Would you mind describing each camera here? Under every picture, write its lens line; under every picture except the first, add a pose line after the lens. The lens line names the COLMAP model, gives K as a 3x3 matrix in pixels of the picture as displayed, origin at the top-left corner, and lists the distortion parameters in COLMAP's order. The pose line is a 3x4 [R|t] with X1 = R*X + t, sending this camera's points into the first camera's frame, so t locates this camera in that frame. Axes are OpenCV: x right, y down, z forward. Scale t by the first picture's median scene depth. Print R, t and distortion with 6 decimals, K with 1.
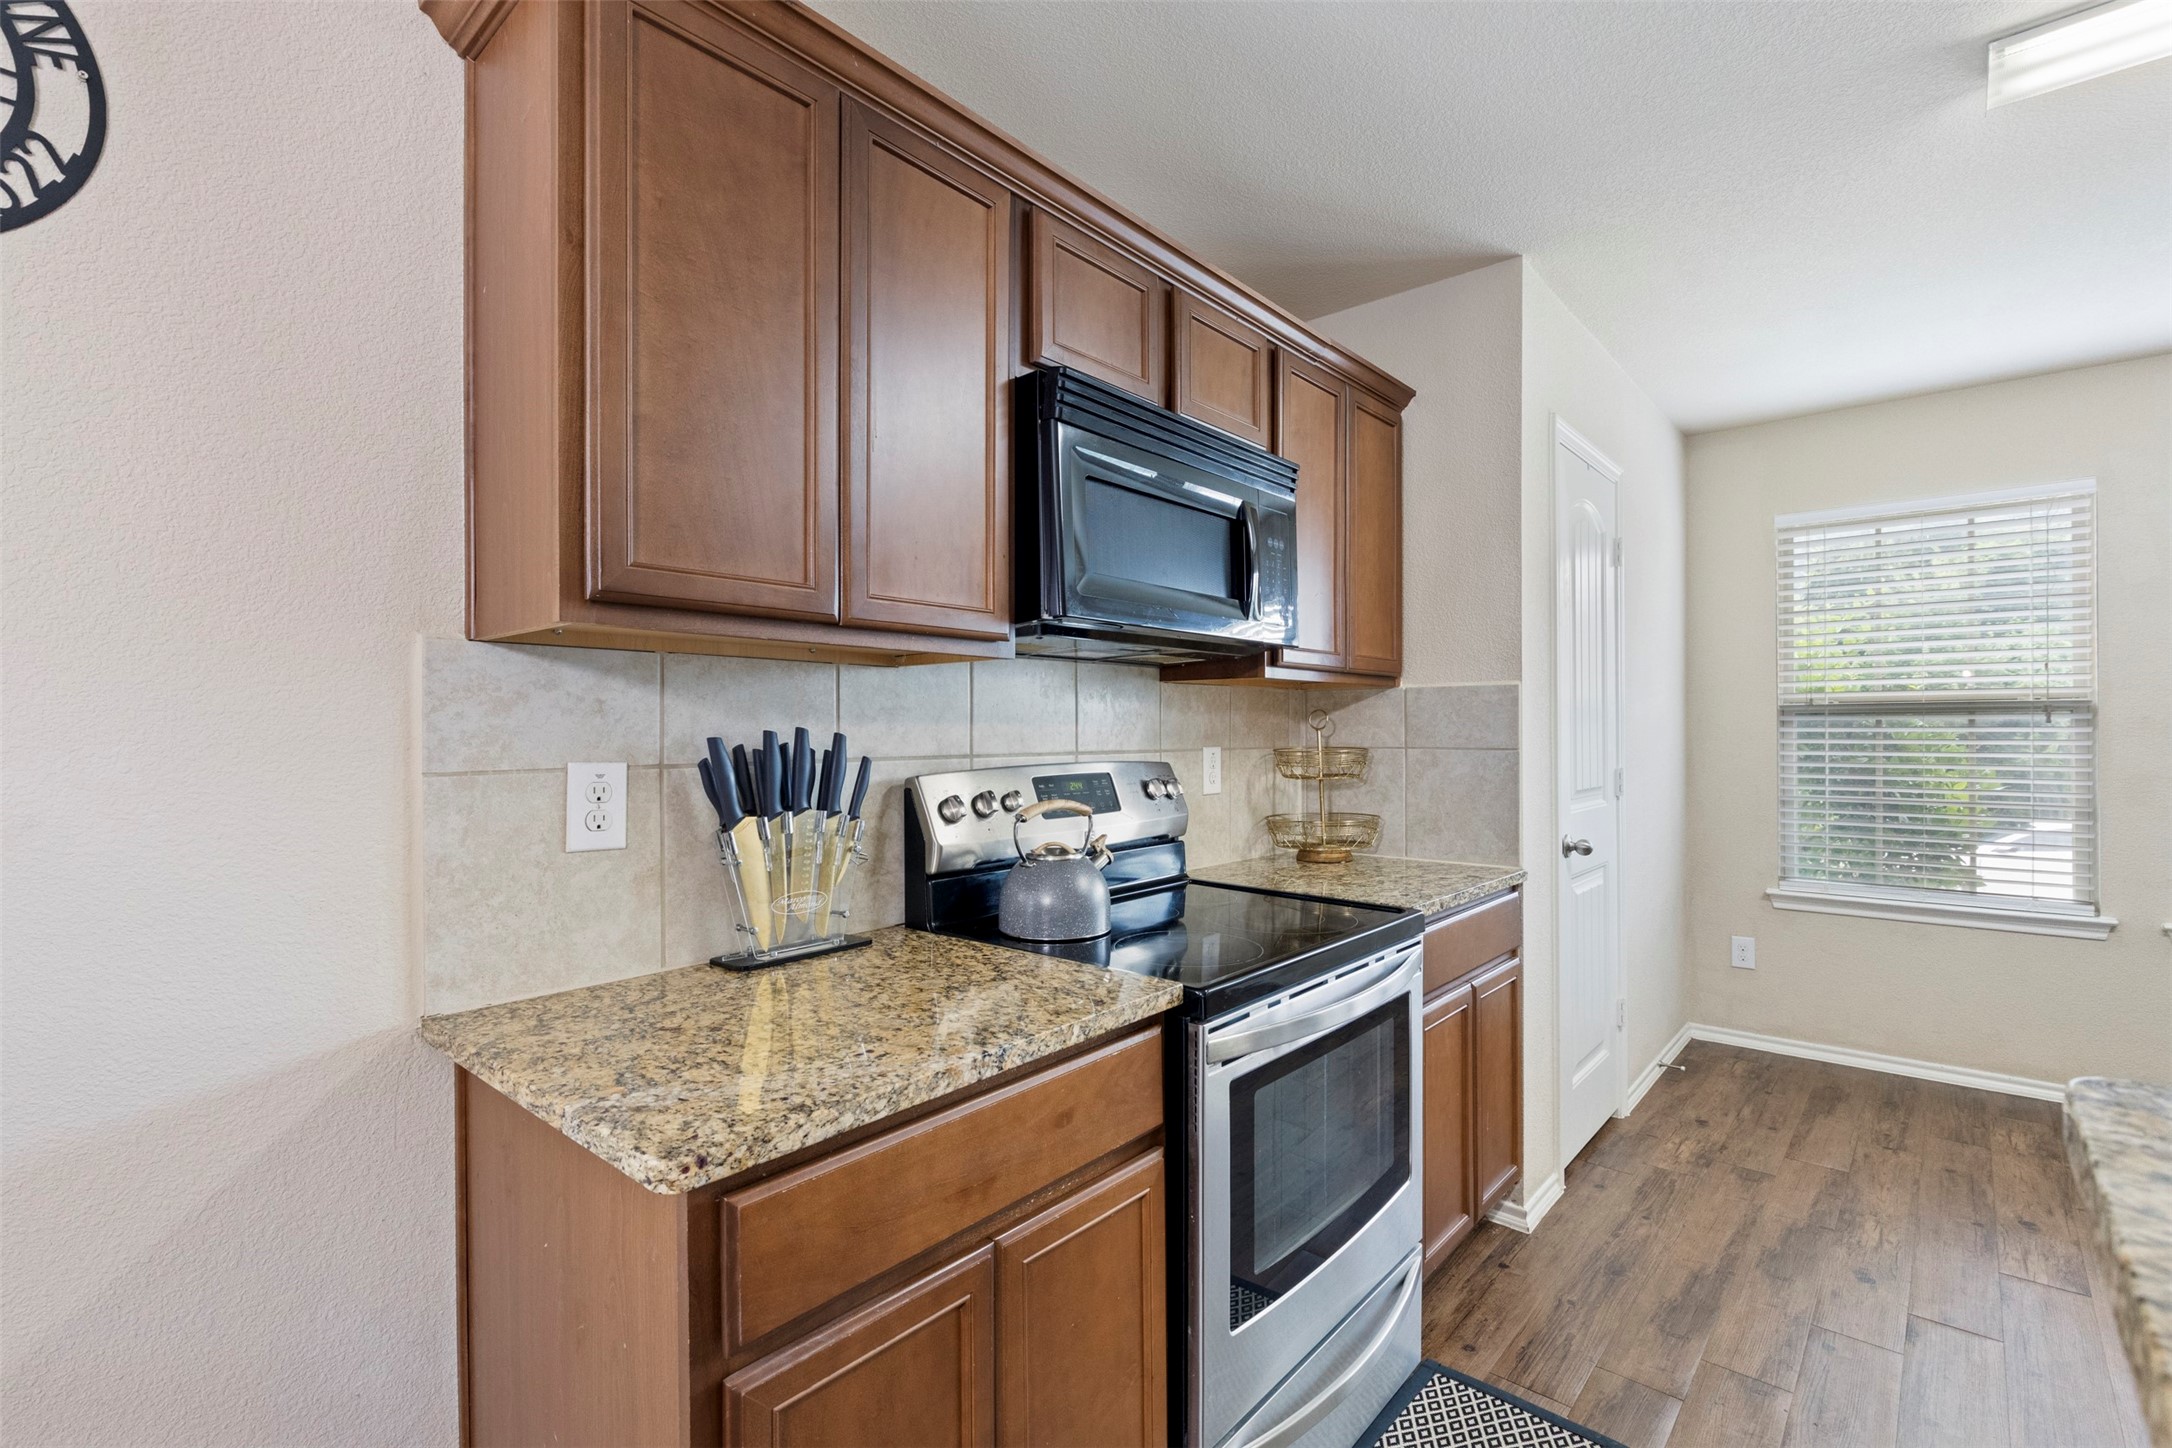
lens RADIAL K [[969.5, 0, 1108.9], [0, 969.5, 735.1], [0, 0, 1]] dist [0.002249, -0.001894]
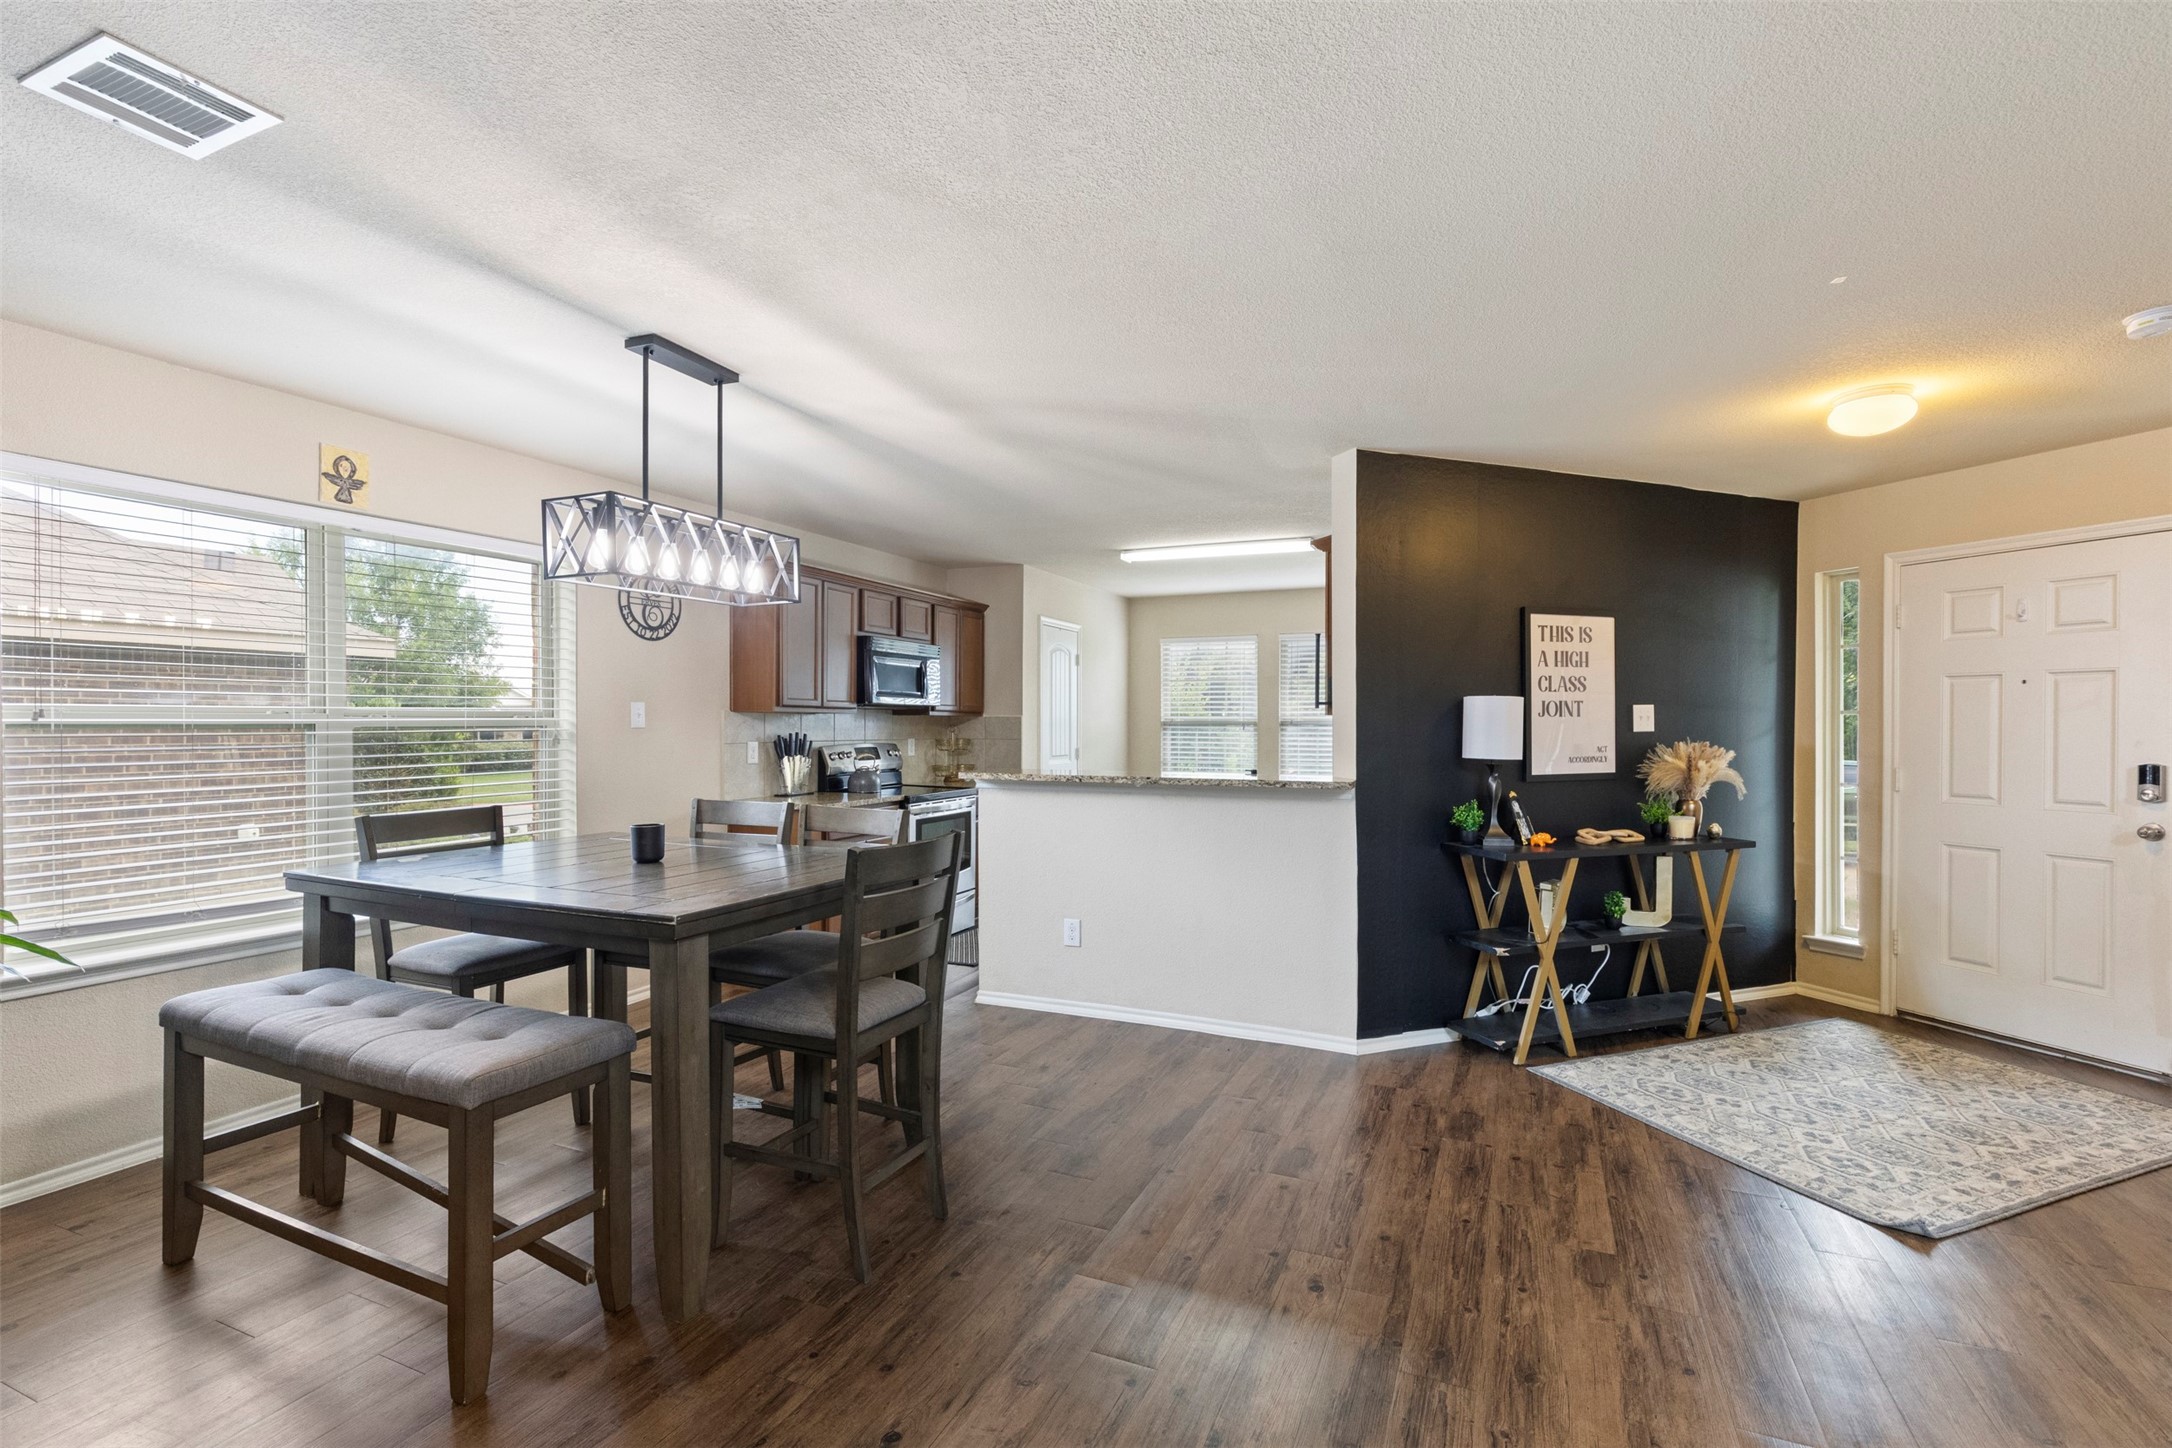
lens RADIAL K [[969.5, 0, 1097.6], [0, 969.5, 731.7], [0, 0, 1]] dist [0.002249, -0.001894]
pose [[0.955475, 0.004654, 0.295035, -0.197562], [-0.005054, 0.999987, 0.000593, -0.011102], [-0.295028, -0.002058, 0.955486, -1.759045]]
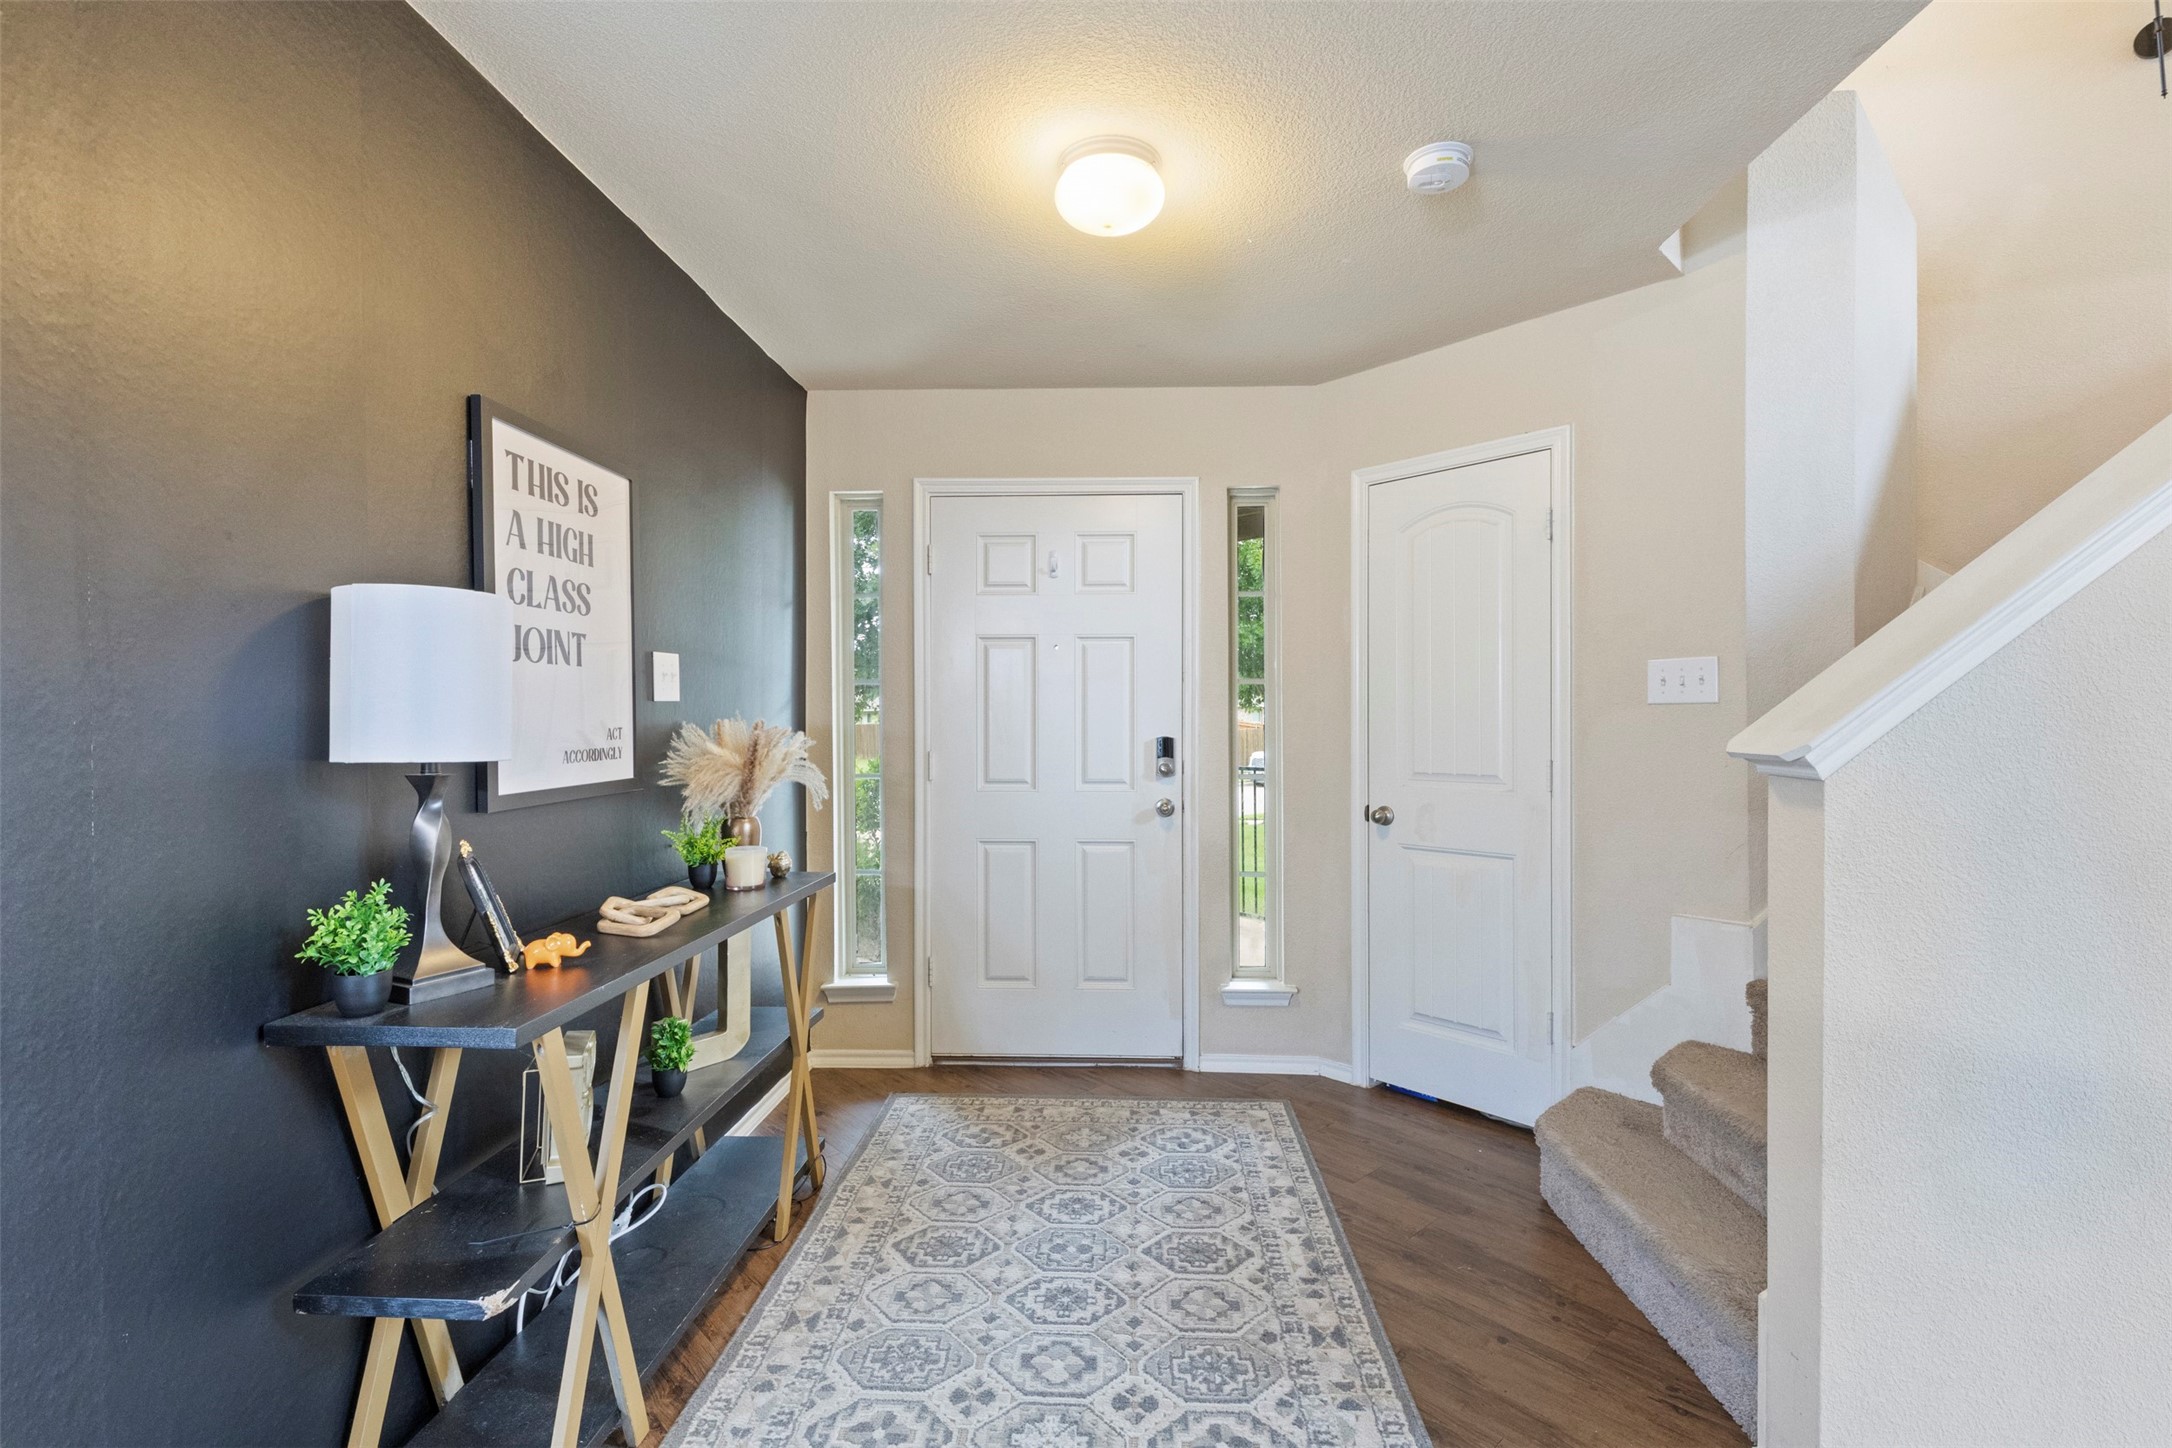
lens RADIAL K [[969.5, 0, 1098.6], [0, 969.5, 721.3], [0, 0, 1]] dist [0.002249, -0.001894]
pose [[0.106223, 0.001908, 0.994340, 0.364652], [0.008705, 0.999958, -0.002848, 0.012208], [-0.994304, 0.008959, 0.106202, -0.872434]]
